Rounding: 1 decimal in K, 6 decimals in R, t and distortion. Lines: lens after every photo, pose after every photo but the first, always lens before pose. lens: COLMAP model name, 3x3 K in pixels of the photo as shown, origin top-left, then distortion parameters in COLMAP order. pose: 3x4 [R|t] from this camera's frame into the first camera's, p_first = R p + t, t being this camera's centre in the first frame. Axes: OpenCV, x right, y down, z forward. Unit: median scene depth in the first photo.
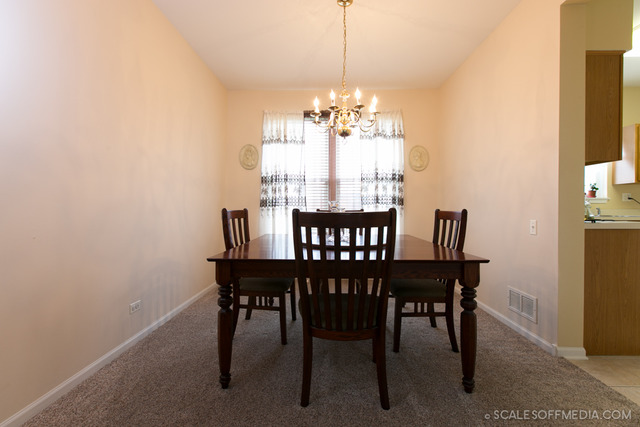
lens RADIAL K [[285.2, 0, 320.0], [0, 285.2, 213.5], [0, 0, 1]] dist [0.000355, 0.000062]
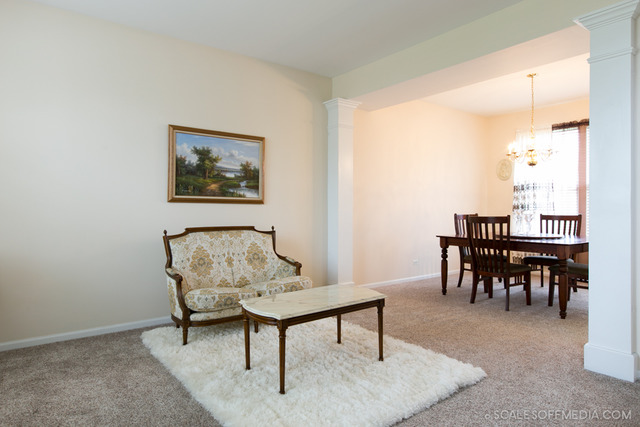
lens RADIAL K [[389.1, 0, 320.0], [0, 389.1, 213.5], [0, 0, 1]] dist [0.001913, 0.001988]
pose [[0.628408, 0.001000, -0.777883, 0.557775], [-0.007828, 0.999957, -0.005039, 0.000176], [0.777845, 0.009256, 0.628389, -0.654805]]
